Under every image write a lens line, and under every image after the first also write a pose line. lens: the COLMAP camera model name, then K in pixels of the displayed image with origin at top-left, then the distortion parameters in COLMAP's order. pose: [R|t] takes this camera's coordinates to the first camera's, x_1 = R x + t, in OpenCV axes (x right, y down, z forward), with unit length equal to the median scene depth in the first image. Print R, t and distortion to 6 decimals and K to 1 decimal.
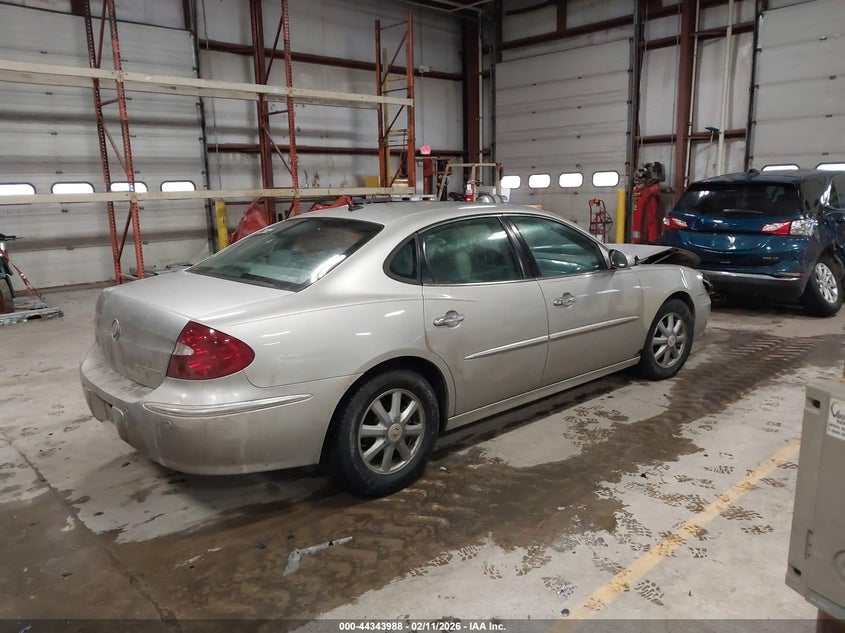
lens RADIAL K [[652.2, 0, 425.5], [0, 652.2, 315.3], [0, 0, 1]] dist [0.007583, -0.003635]
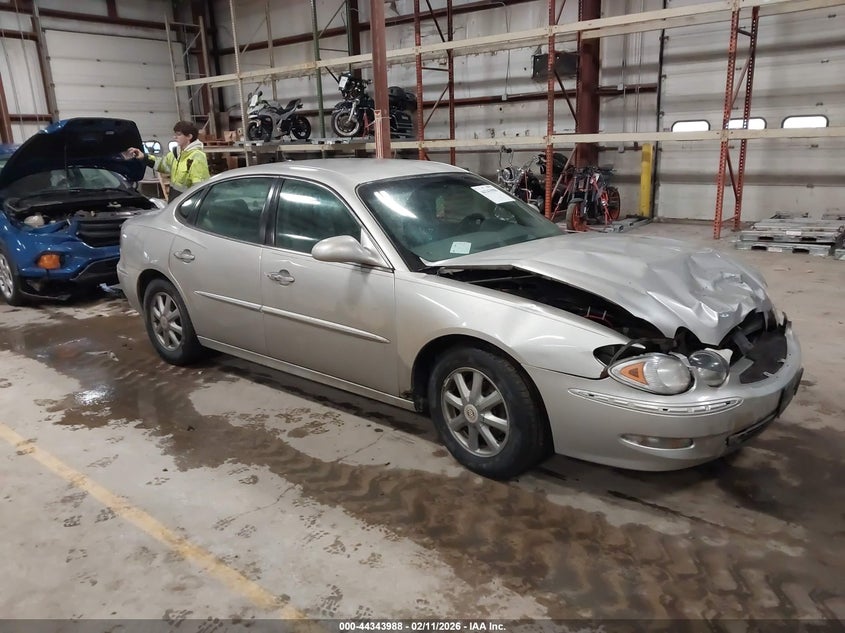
lens RADIAL K [[652.2, 0, 425.5], [0, 652.2, 315.3], [0, 0, 1]] dist [0.007583, -0.003635]
pose [[0.139184, 0.270678, -0.952555, 0.997801], [-0.160683, 0.955343, 0.247992, -0.204806], [0.977143, 0.118542, 0.176462, 0.921451]]
